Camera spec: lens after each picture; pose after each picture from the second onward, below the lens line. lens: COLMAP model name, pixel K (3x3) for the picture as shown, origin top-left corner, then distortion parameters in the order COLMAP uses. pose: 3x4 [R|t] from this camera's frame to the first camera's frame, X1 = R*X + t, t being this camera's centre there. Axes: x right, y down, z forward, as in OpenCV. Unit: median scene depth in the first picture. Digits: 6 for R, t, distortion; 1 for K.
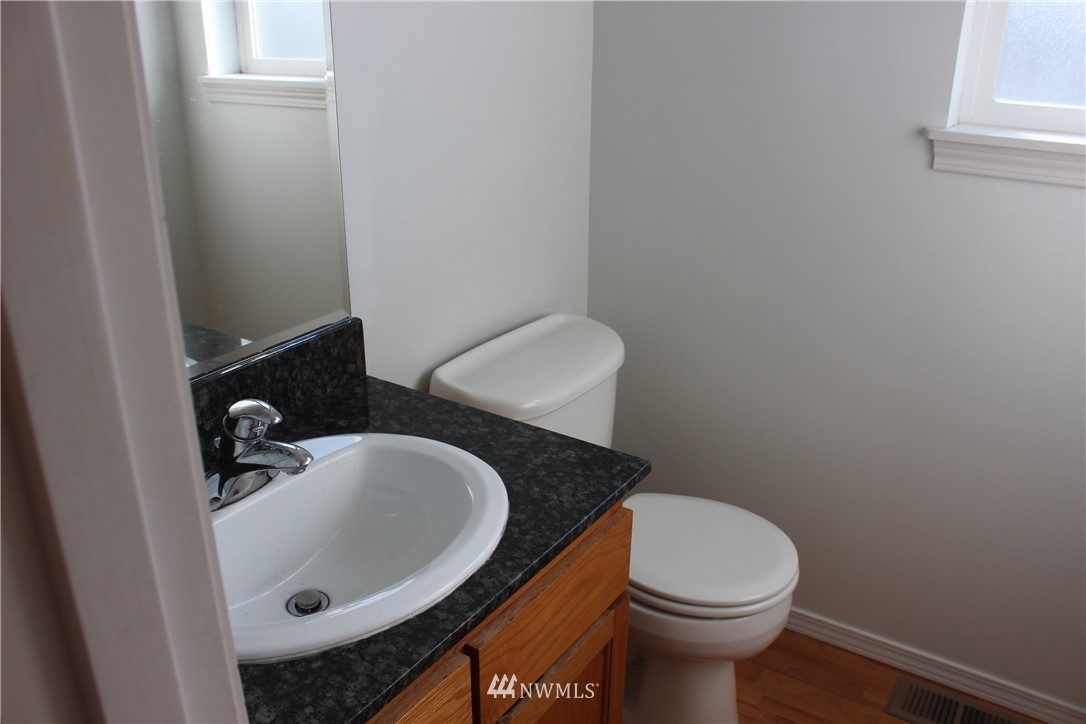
lens RADIAL K [[918.0, 0, 544.5], [0, 918.0, 363.4], [0, 0, 1]] dist [-0.138883, 0.095790]
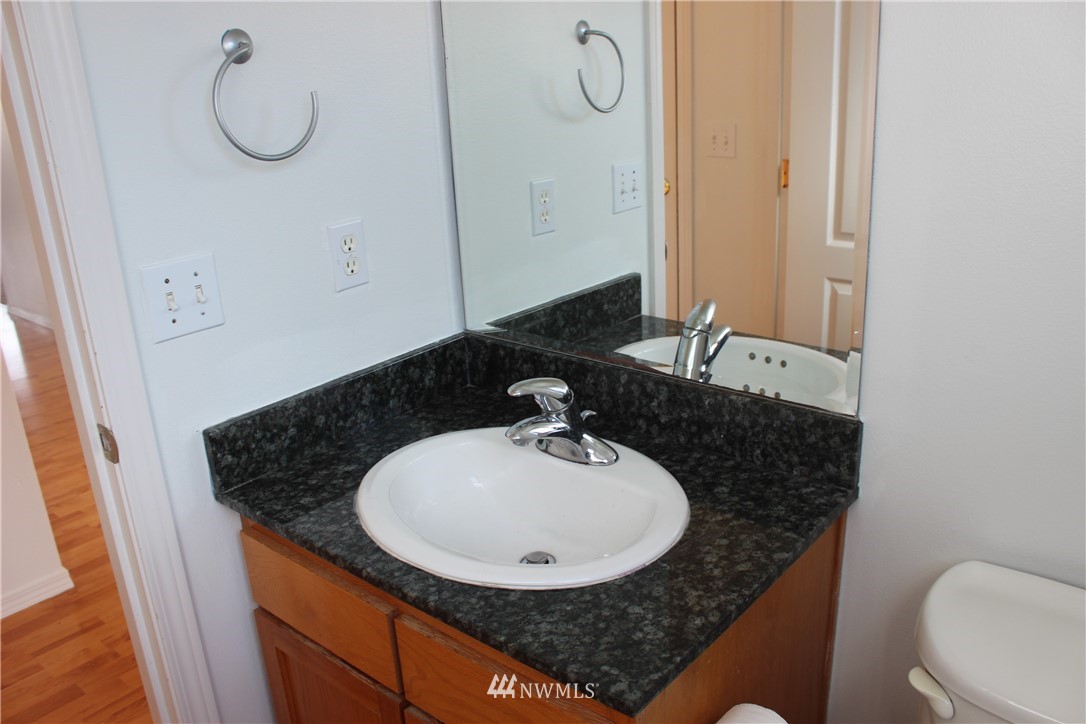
lens RADIAL K [[918.0, 0, 545.4], [0, 918.0, 362.4], [0, 0, 1]] dist [-0.138883, 0.095790]
pose [[-0.129380, 0.332401, -0.934222, 0.620538], [-0.328024, 0.874750, 0.356668, -0.316694], [0.935768, 0.352593, -0.004140, 0.759446]]
